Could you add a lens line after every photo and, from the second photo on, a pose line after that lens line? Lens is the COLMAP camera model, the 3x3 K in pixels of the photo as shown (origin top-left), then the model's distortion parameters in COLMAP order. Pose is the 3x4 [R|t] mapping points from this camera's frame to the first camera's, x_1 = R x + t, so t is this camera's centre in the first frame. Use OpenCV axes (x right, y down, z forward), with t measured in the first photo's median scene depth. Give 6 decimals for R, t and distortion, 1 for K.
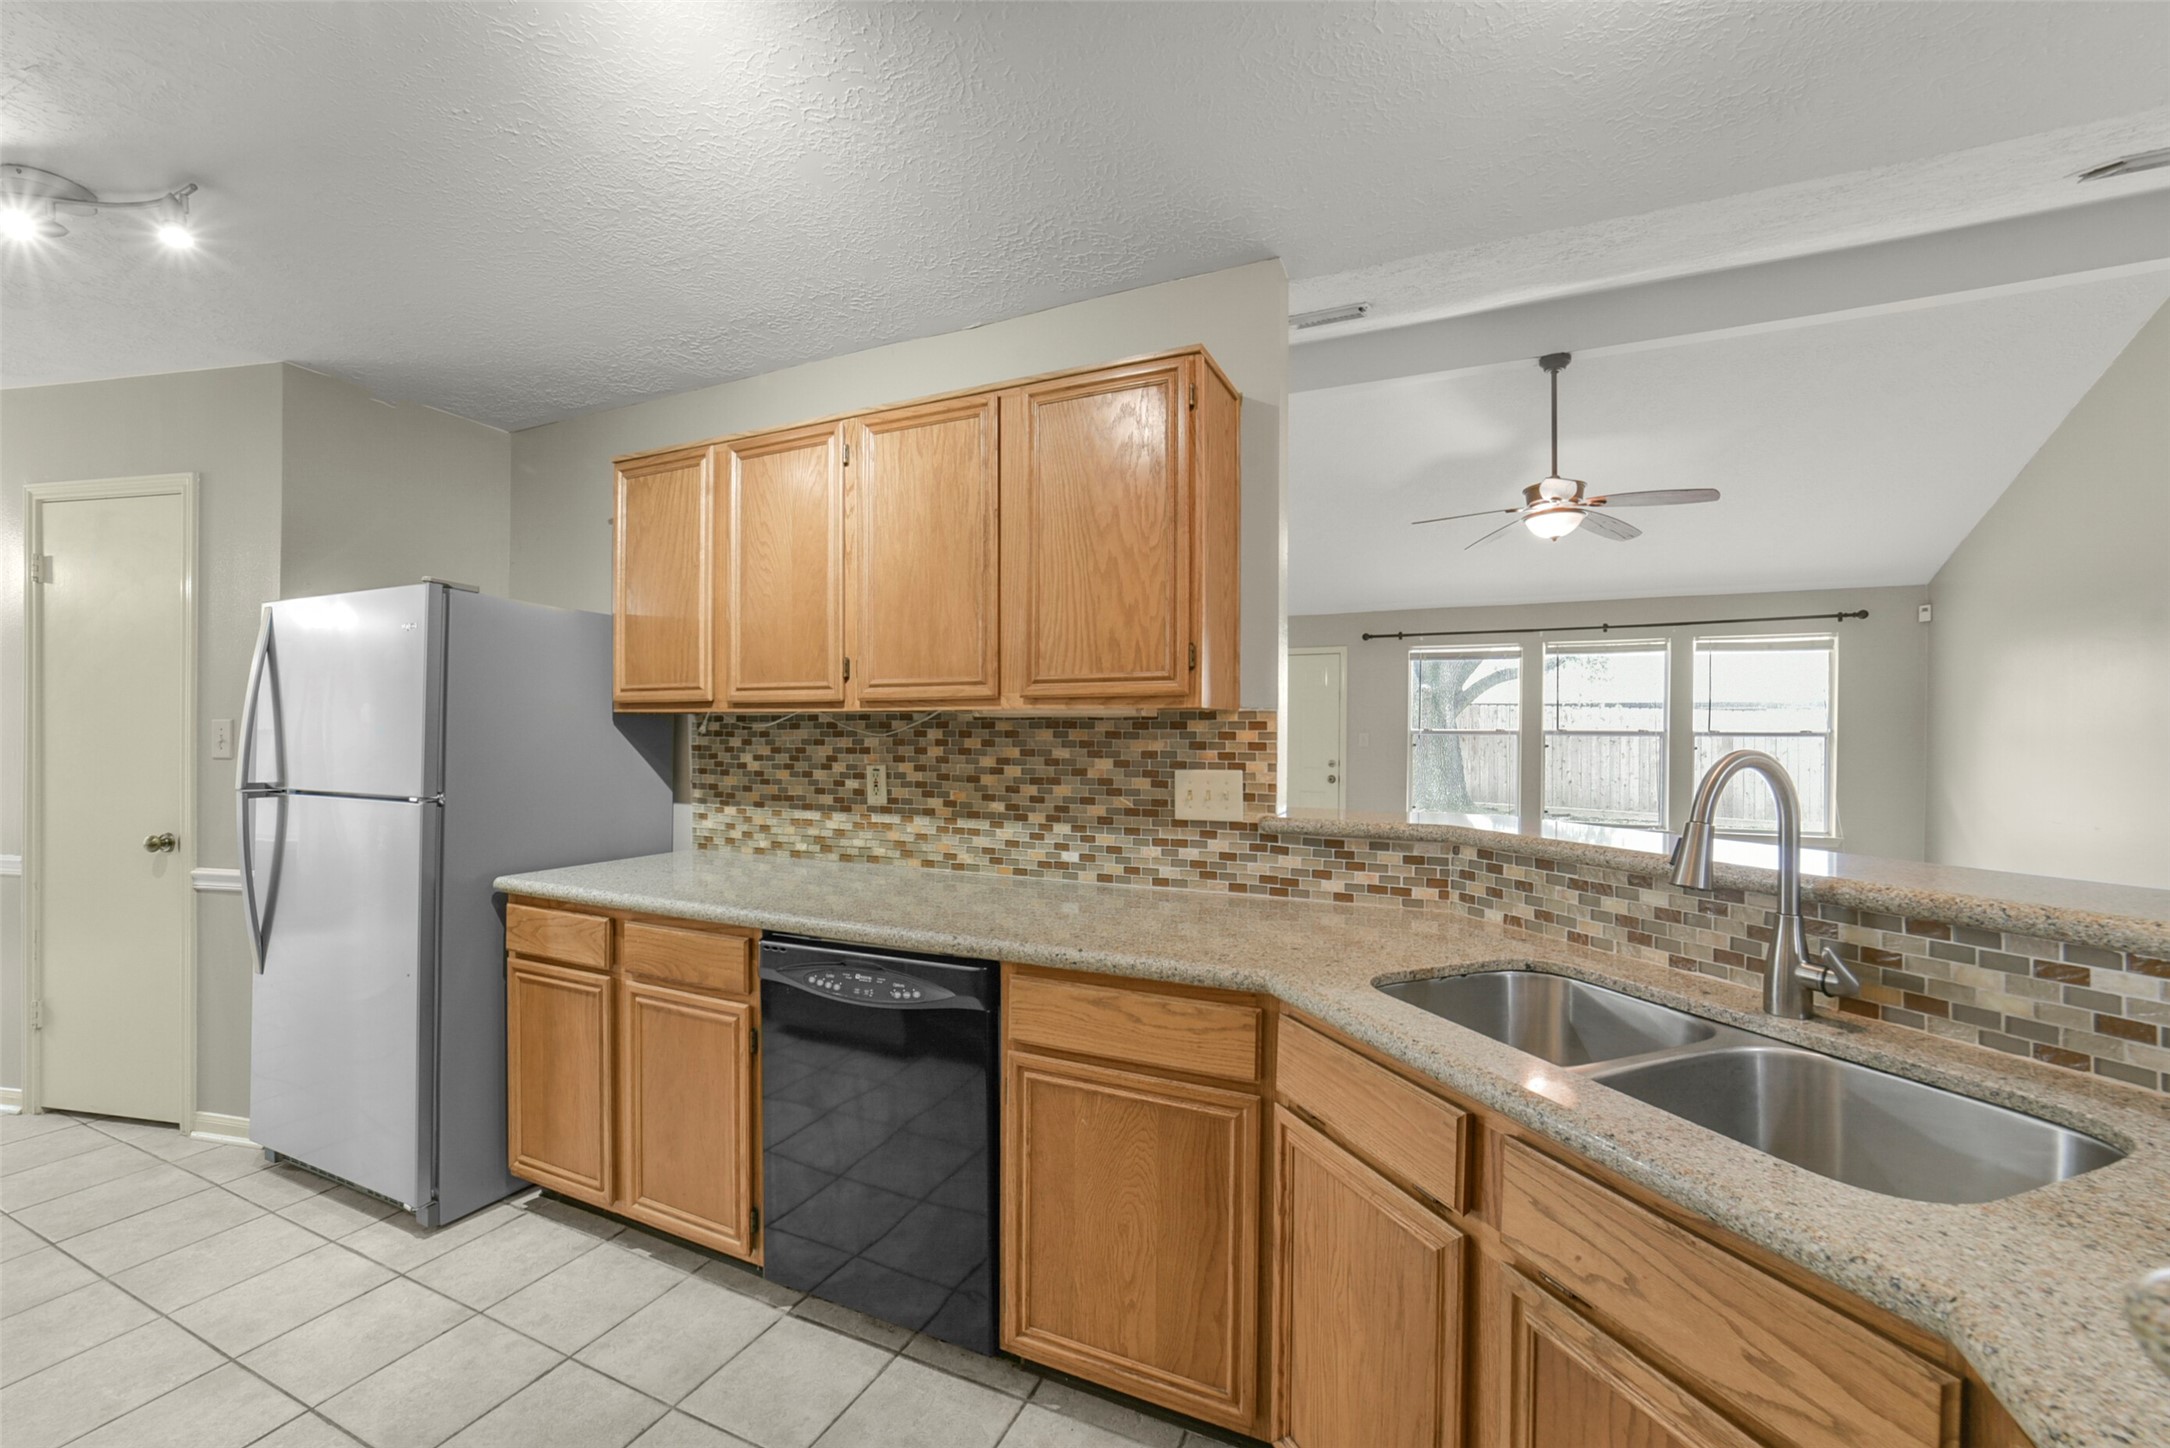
lens RADIAL K [[865.7, 0, 1091.2], [0, 865.7, 733.2], [0, 0, 1]] dist [-0.034740, 0.010997]
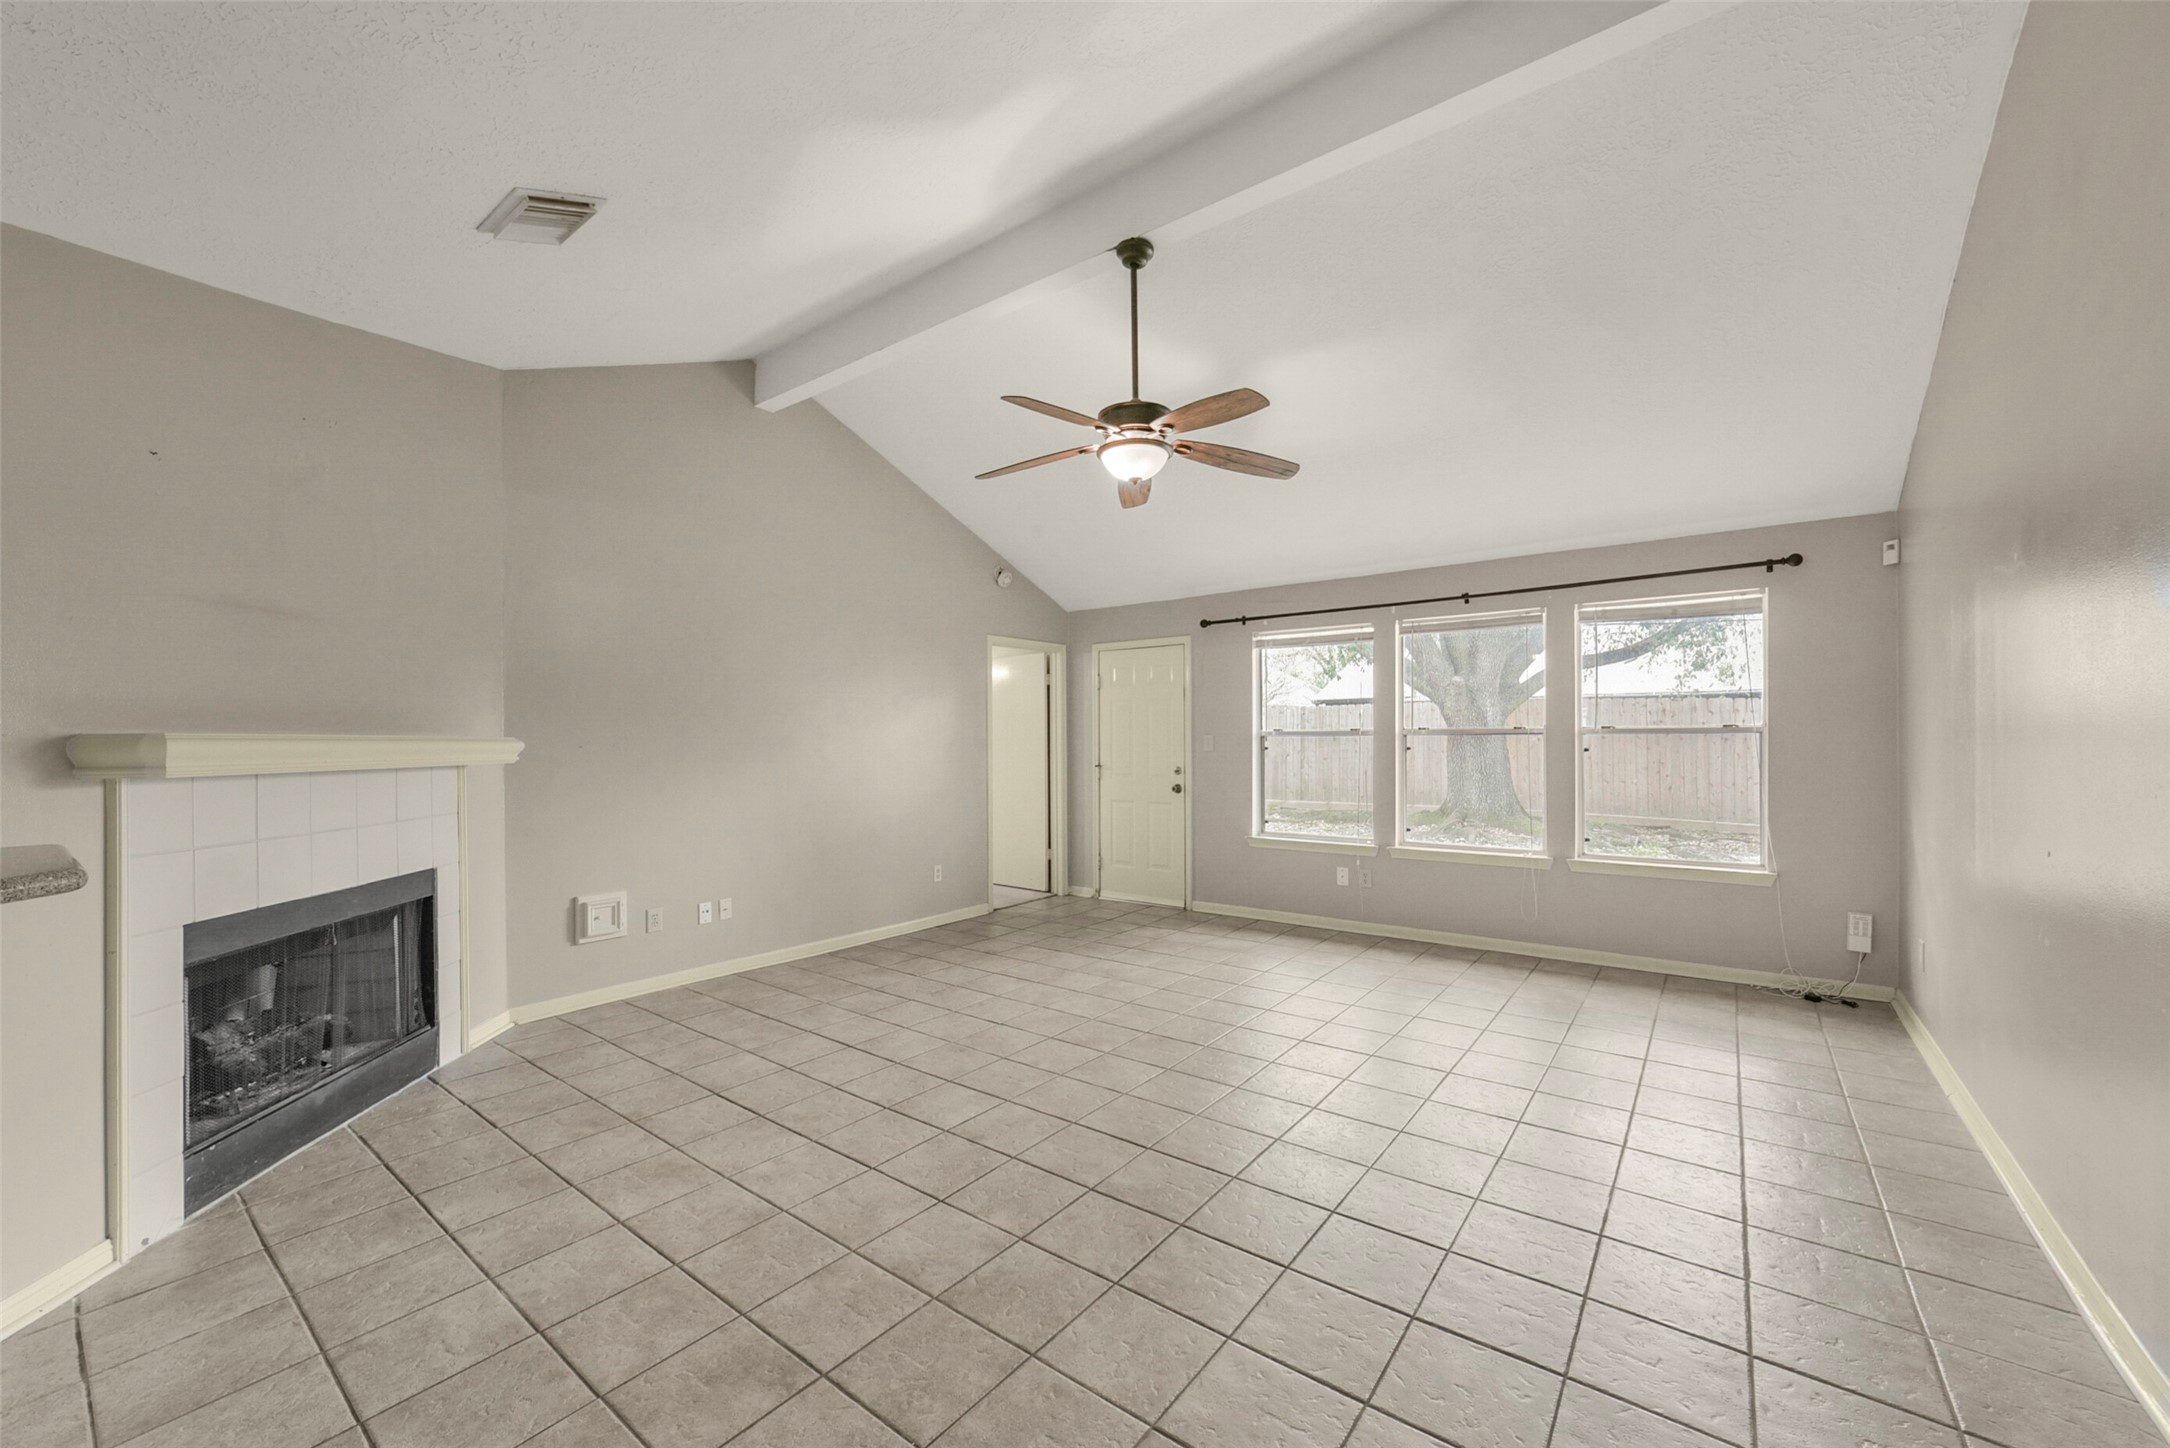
lens RADIAL K [[847.4, 0, 1077.2], [0, 847.4, 737.9], [0, 0, 1]] dist [-0.034364, 0.011440]
pose [[0.971514, -0.011638, -0.236696, 1.313579], [0.012074, 0.999927, 0.000393, 0.002226], [0.236674, -0.003240, 0.971584, 0.494725]]
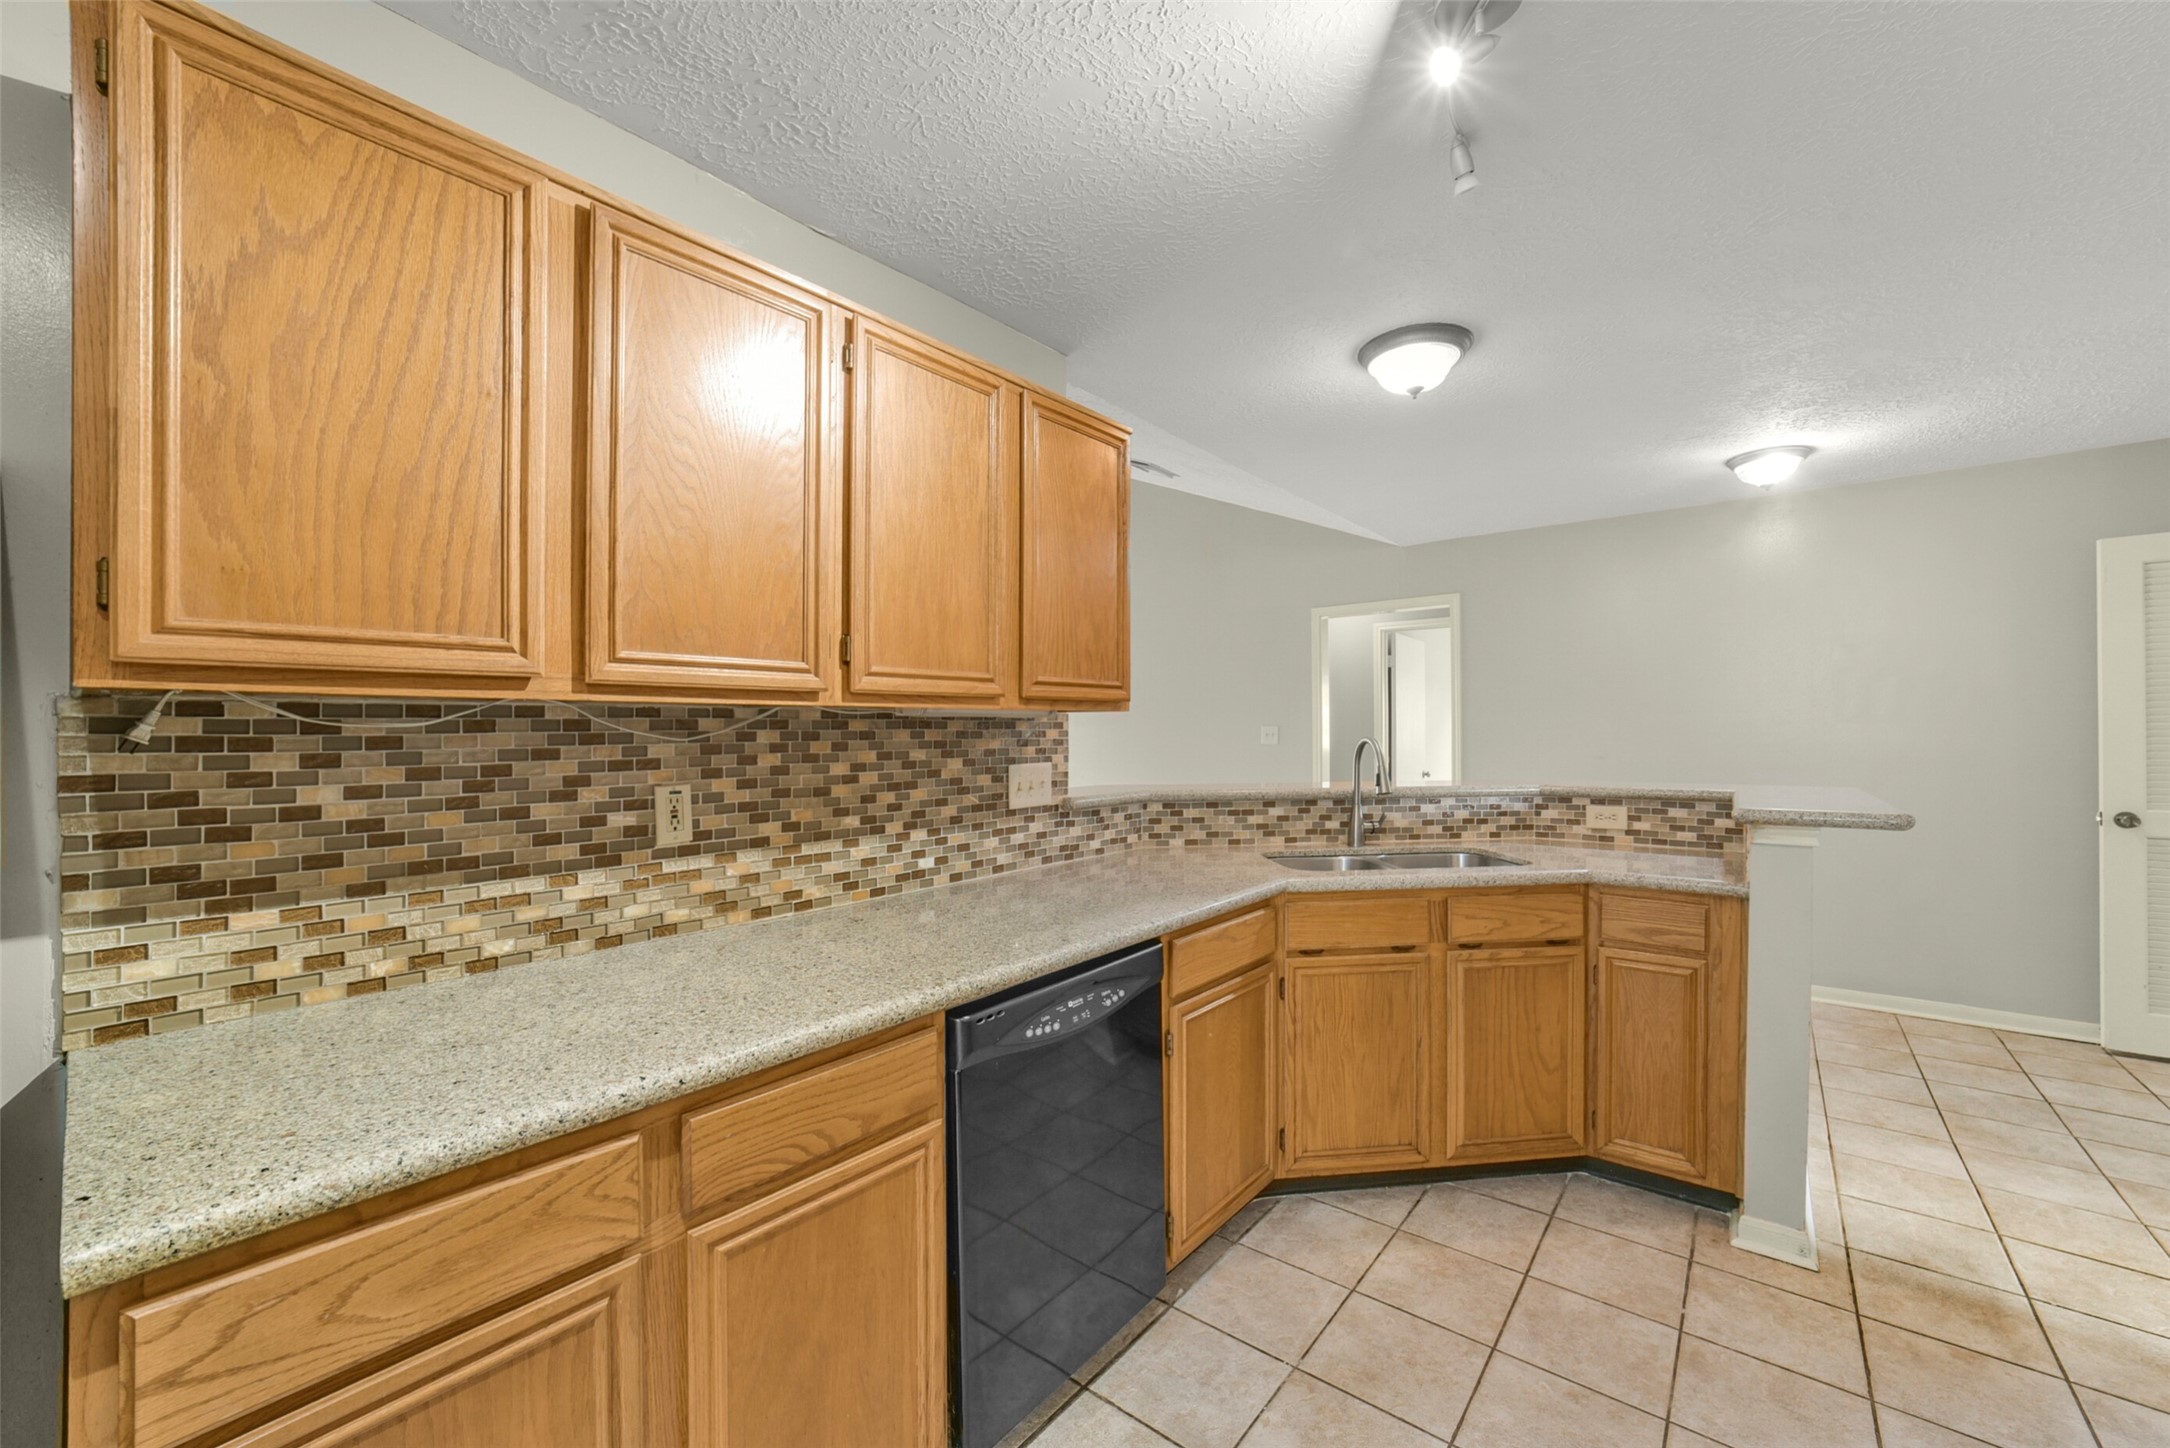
lens RADIAL K [[847.3, 0, 1085.0], [0, 847.3, 724.0], [0, 0, 1]] dist [-0.032329, 0.009014]
pose [[0.256007, 0.000040, 0.966675, -0.886839], [0.006450, 0.999978, -0.001749, -0.007687], [-0.966654, 0.006683, 0.256001, 0.596615]]
